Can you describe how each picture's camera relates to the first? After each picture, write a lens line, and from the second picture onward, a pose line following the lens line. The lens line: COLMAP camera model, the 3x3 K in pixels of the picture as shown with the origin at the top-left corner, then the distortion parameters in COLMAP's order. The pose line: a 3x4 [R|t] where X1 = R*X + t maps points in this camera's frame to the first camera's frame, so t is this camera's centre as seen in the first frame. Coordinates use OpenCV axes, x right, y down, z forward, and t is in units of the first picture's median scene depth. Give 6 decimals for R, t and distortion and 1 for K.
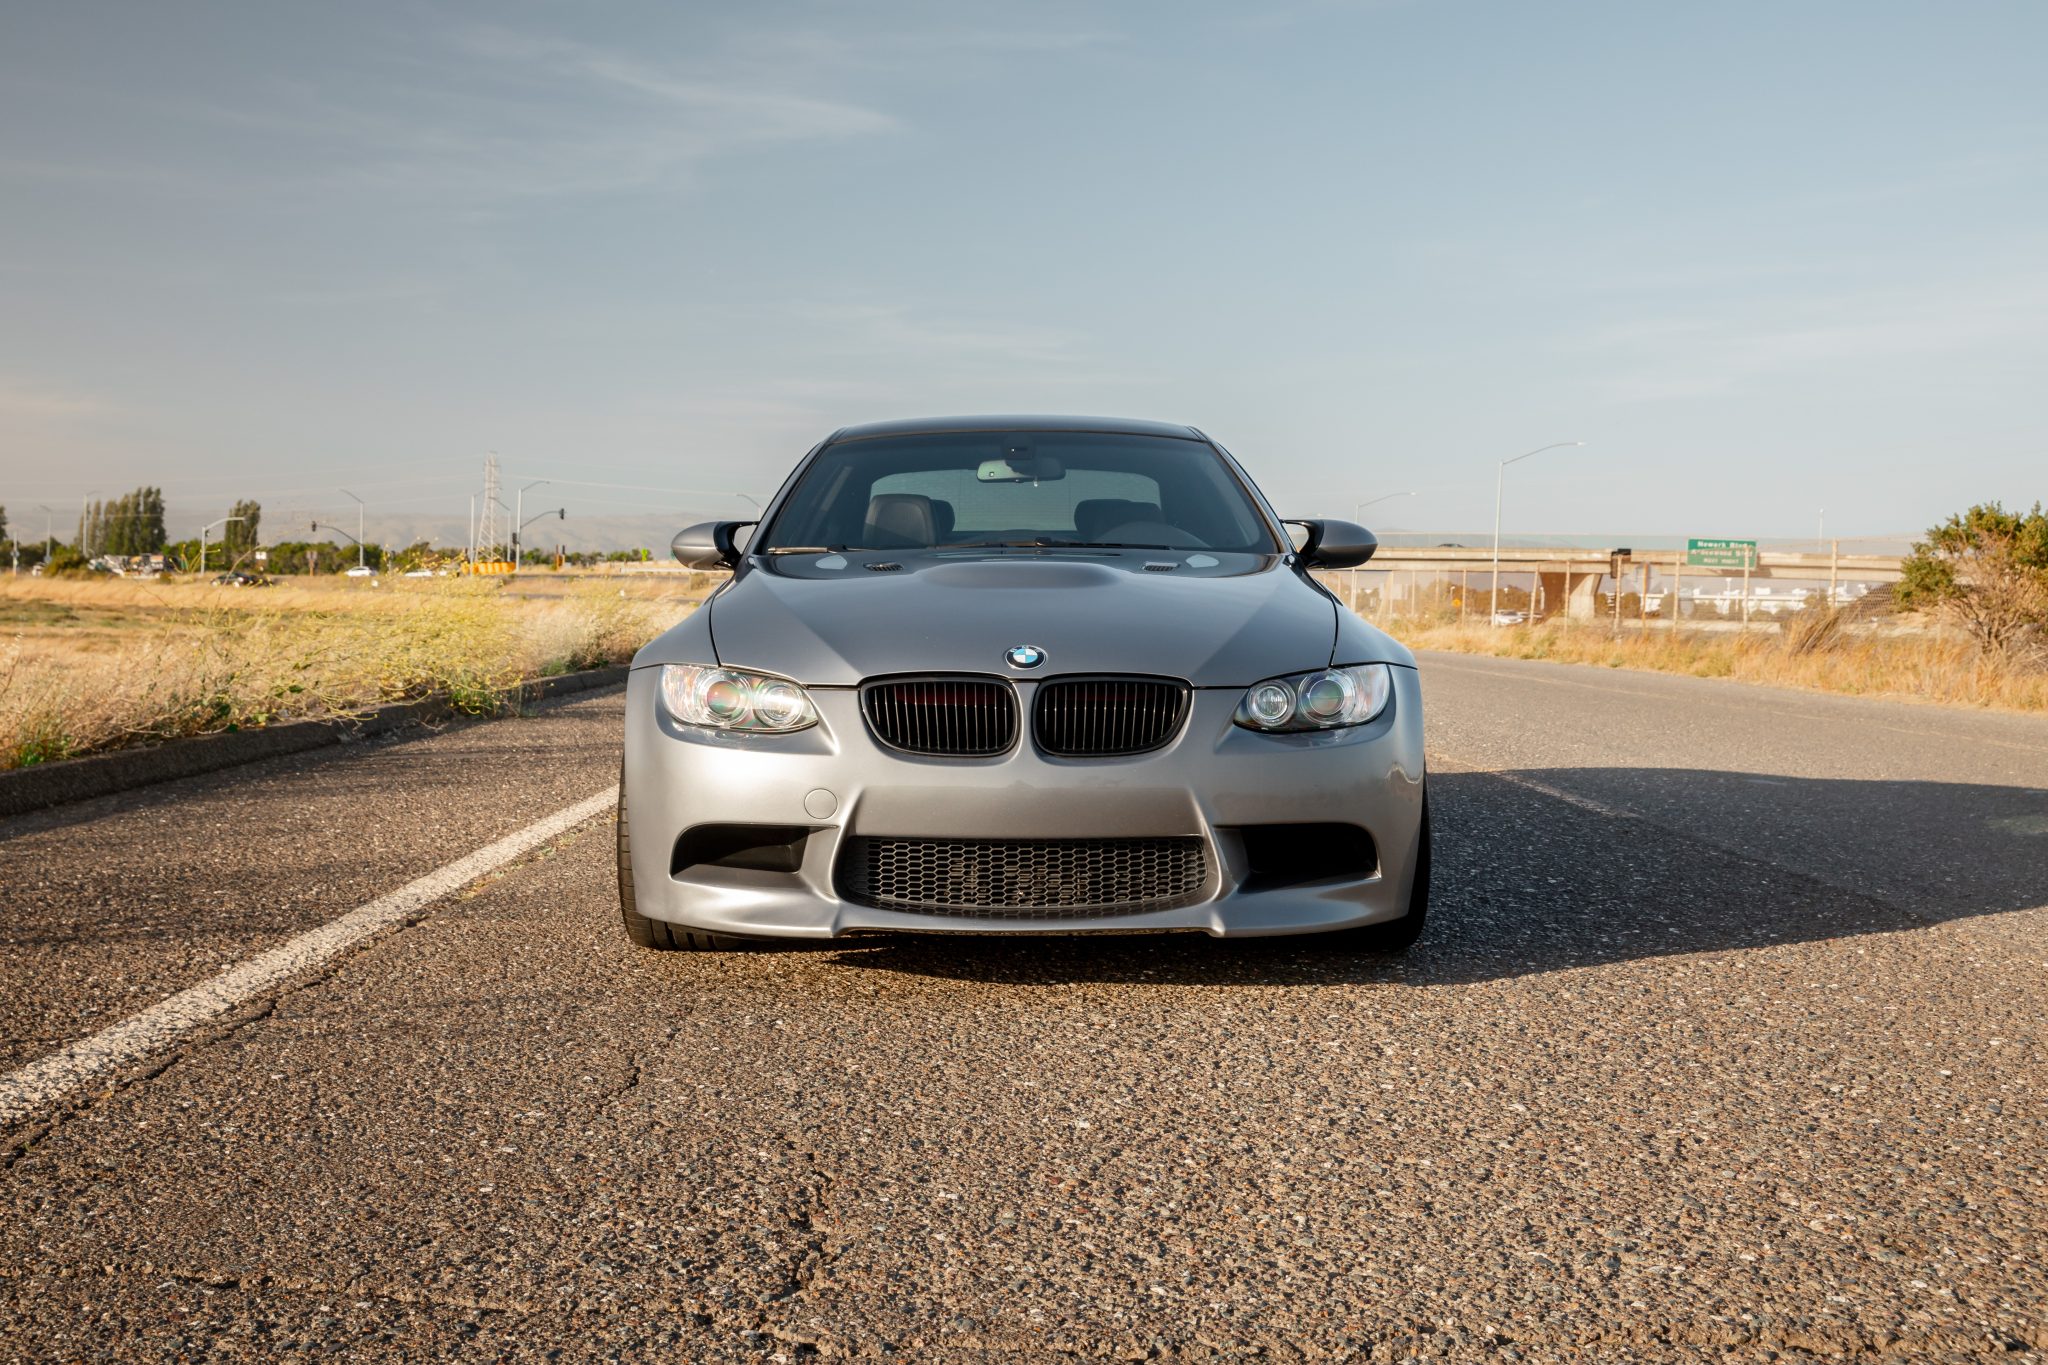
lens RADIAL K [[2207.8, 0, 992.8], [0, 2207.8, 694.4], [0, 0, 1]] dist [0.026375, 0.000000]
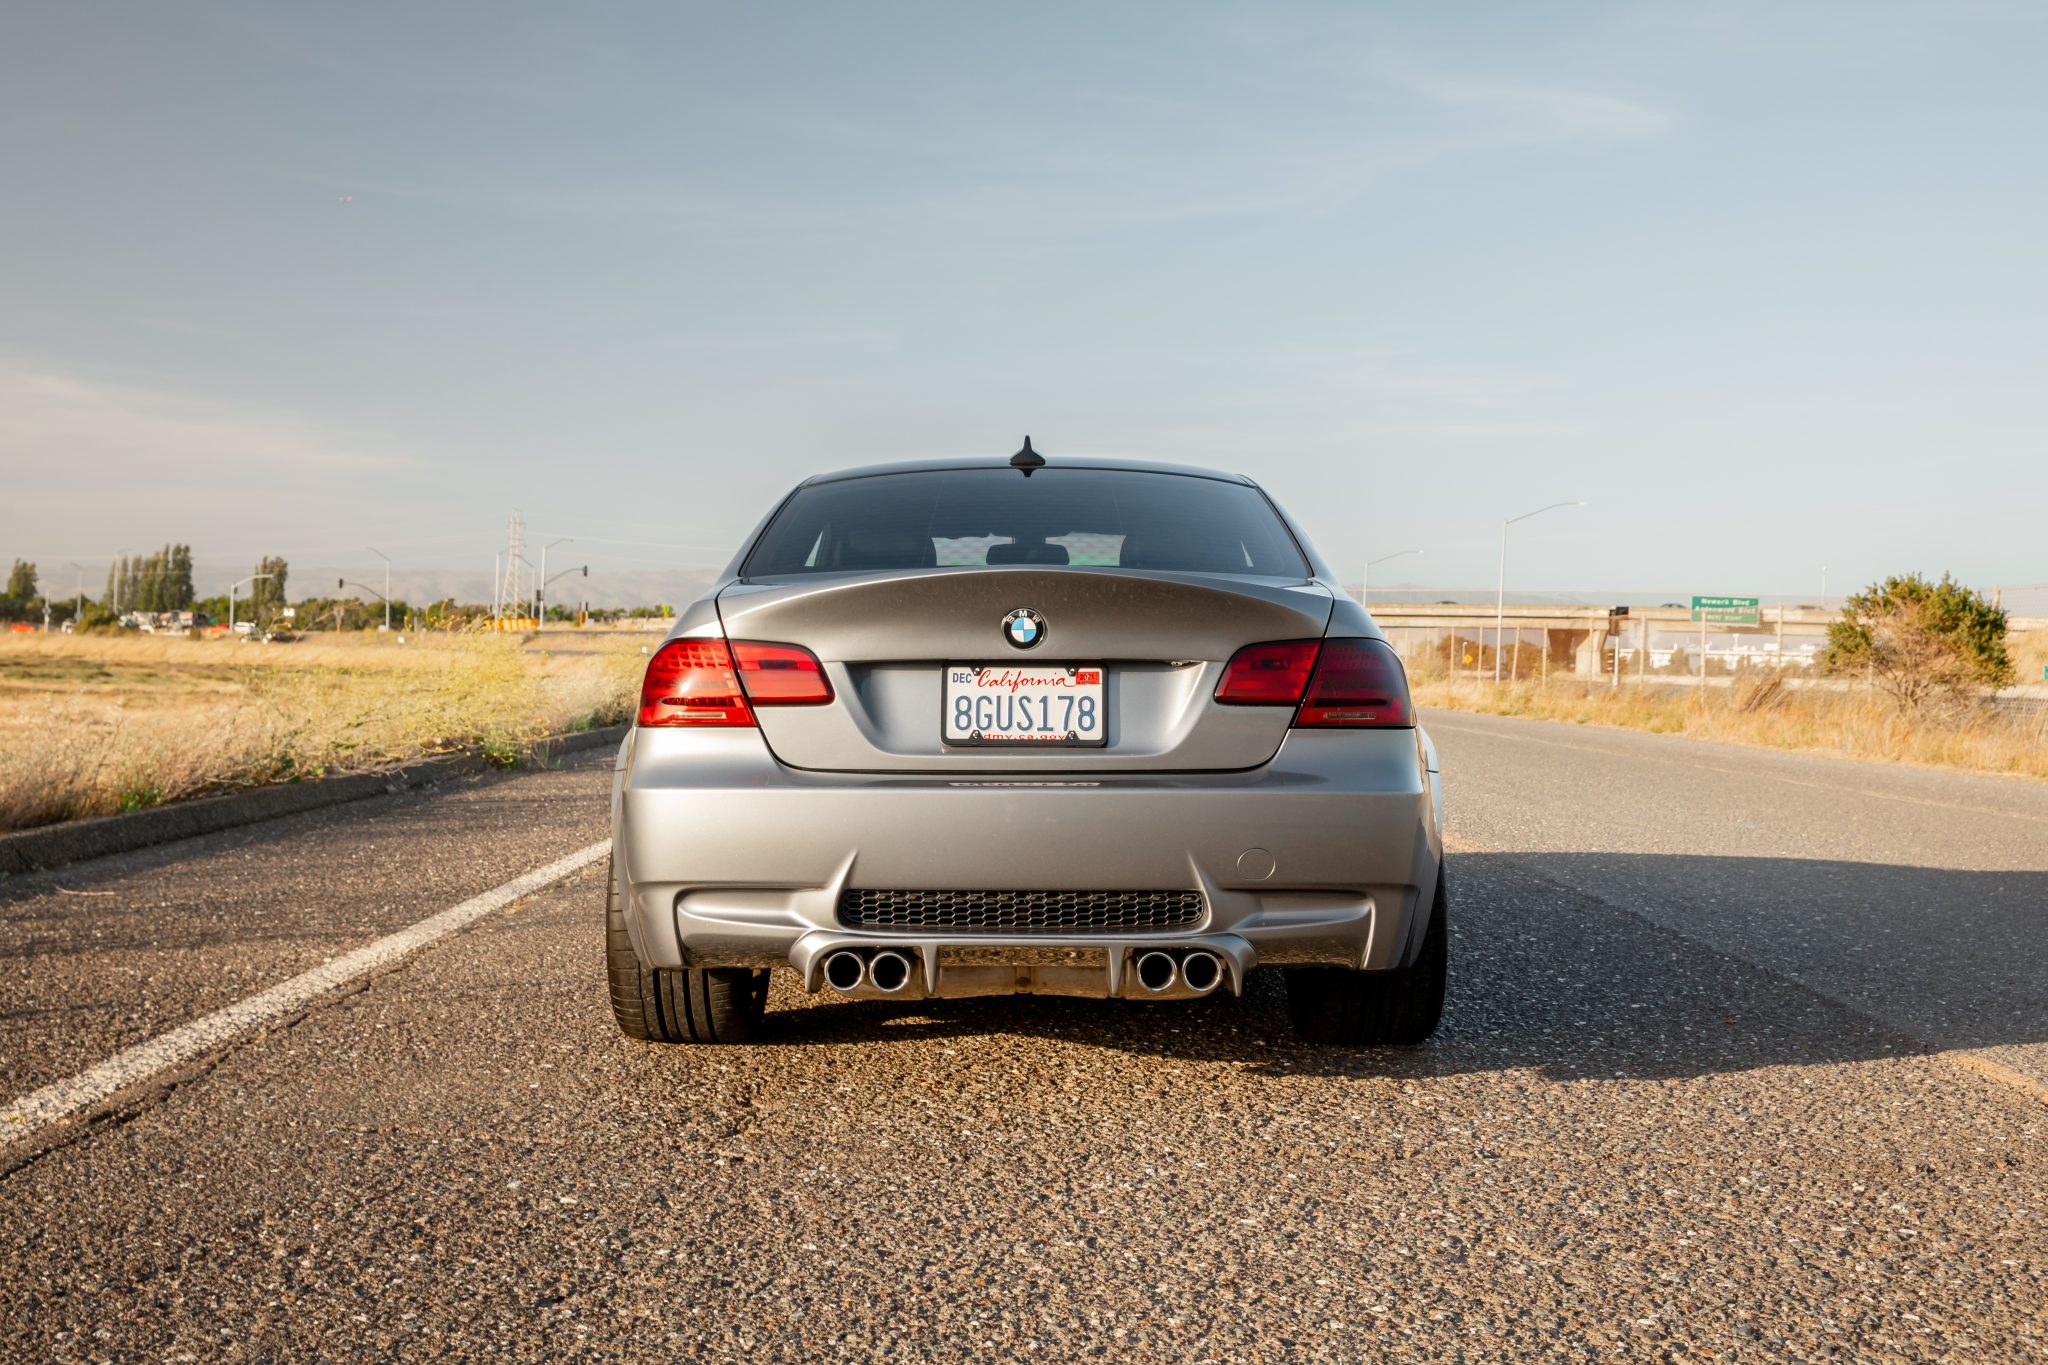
lens RADIAL K [[2207.8, 0, 1018.4], [0, 2207.8, 680.2], [0, 0, 1]] dist [0.026375, 0.000000]
pose [[0.999999, -0.000134, 0.001346, 0.063200], [0.000175, 0.999520, -0.030987, -0.001185], [-0.001341, 0.030987, 0.999519, -0.331400]]
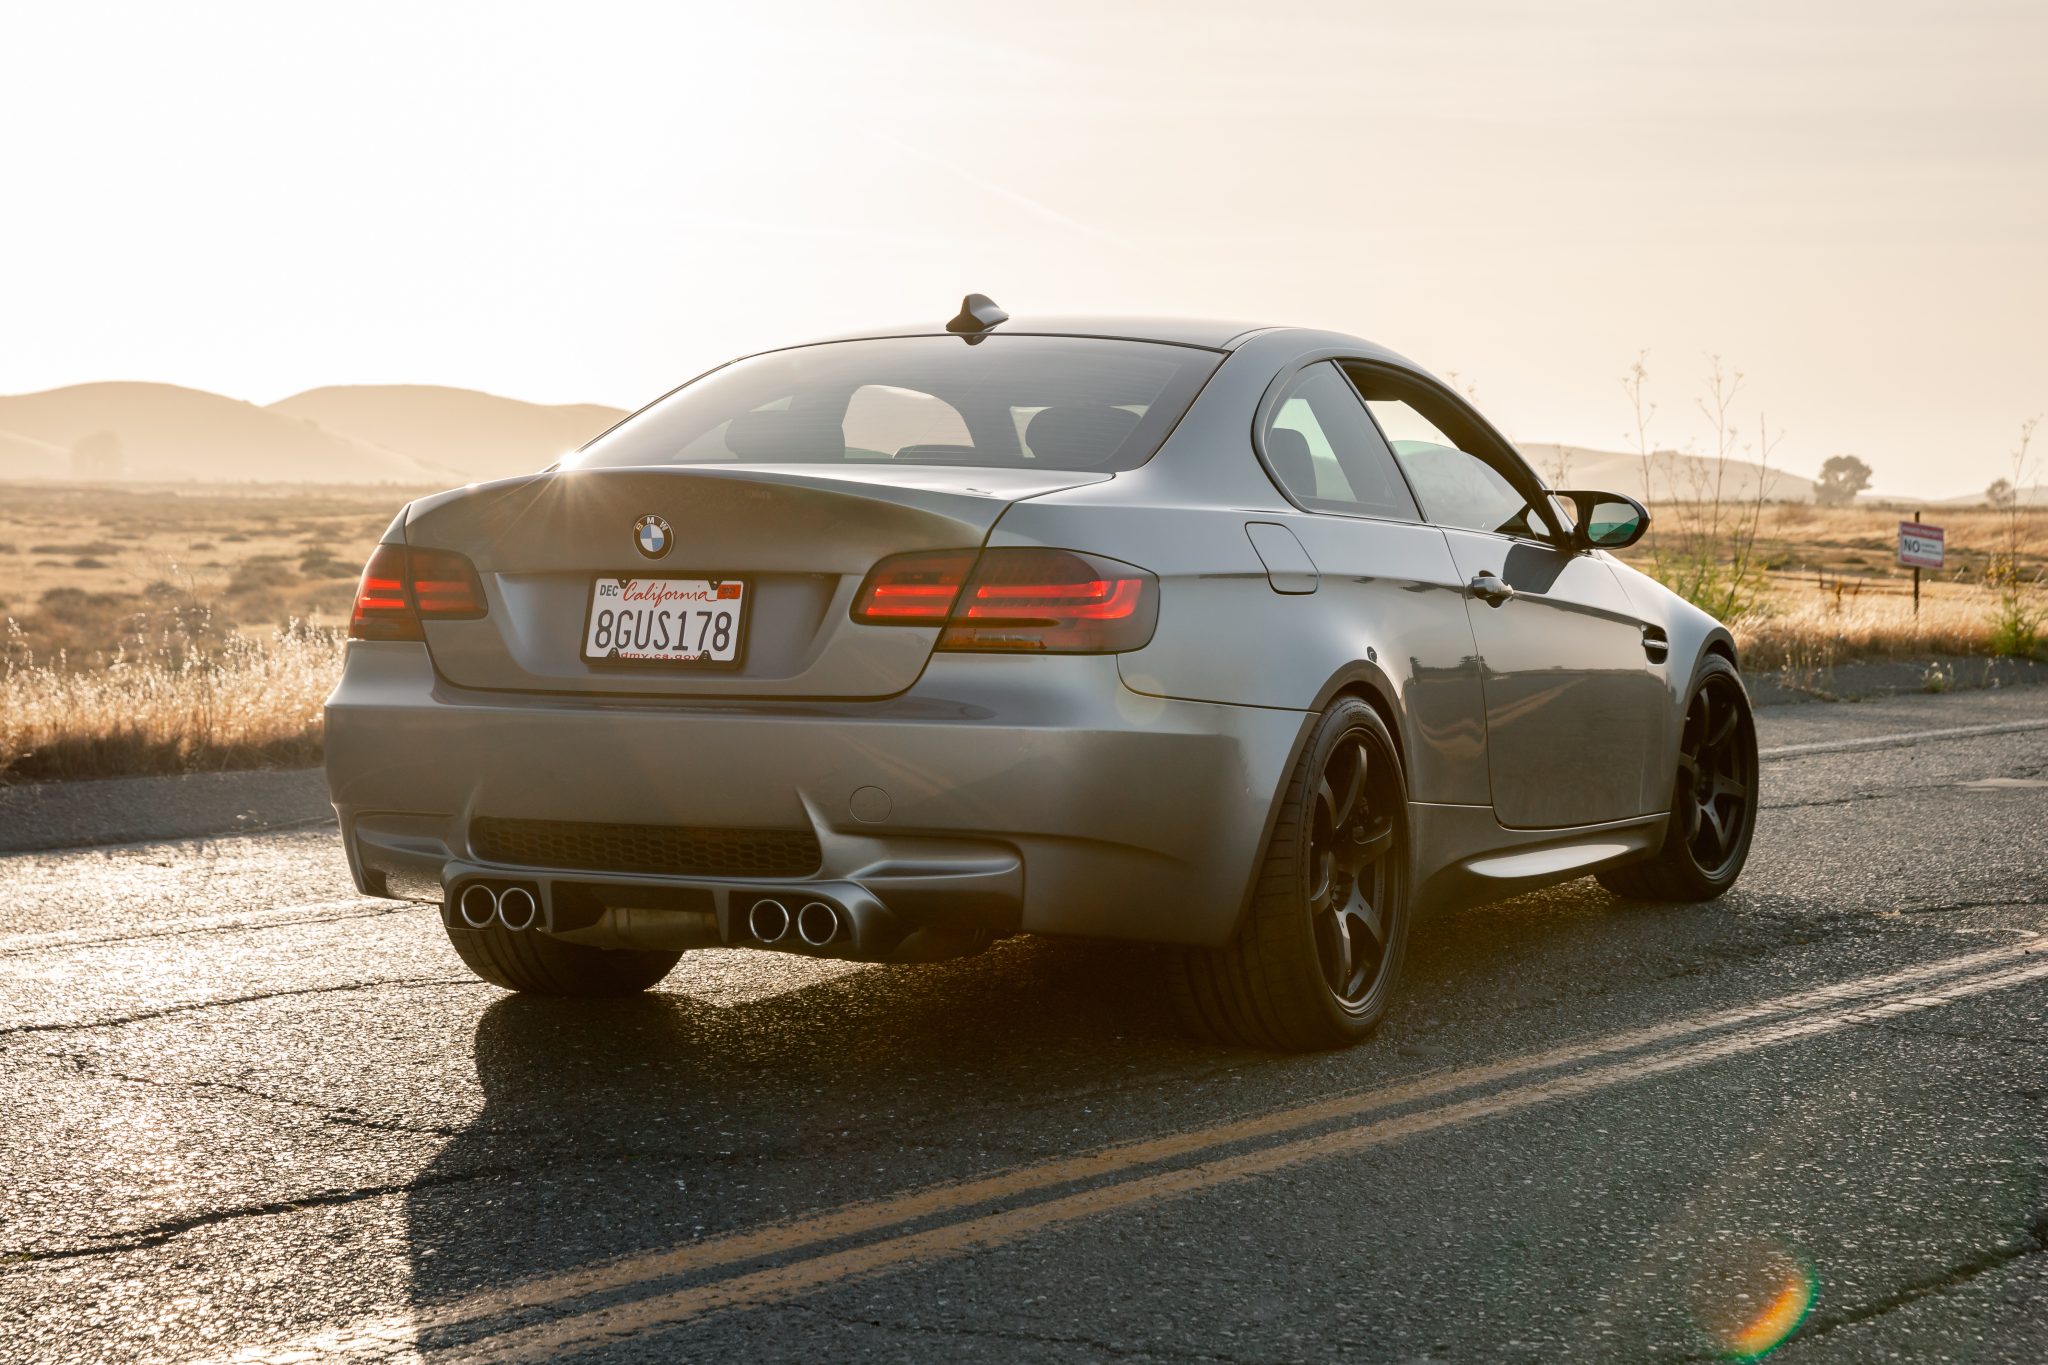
lens RADIAL K [[3547.2, 0, 1015.6], [0, 3547.2, 672.5], [0, 0, 1]] dist [0.062751, 0.000000]
pose [[0.908260, 0.016852, -0.418067, 0.740302], [-0.017549, 0.999844, 0.002177, -0.005262], [0.418039, 0.005360, 0.908413, -0.565761]]
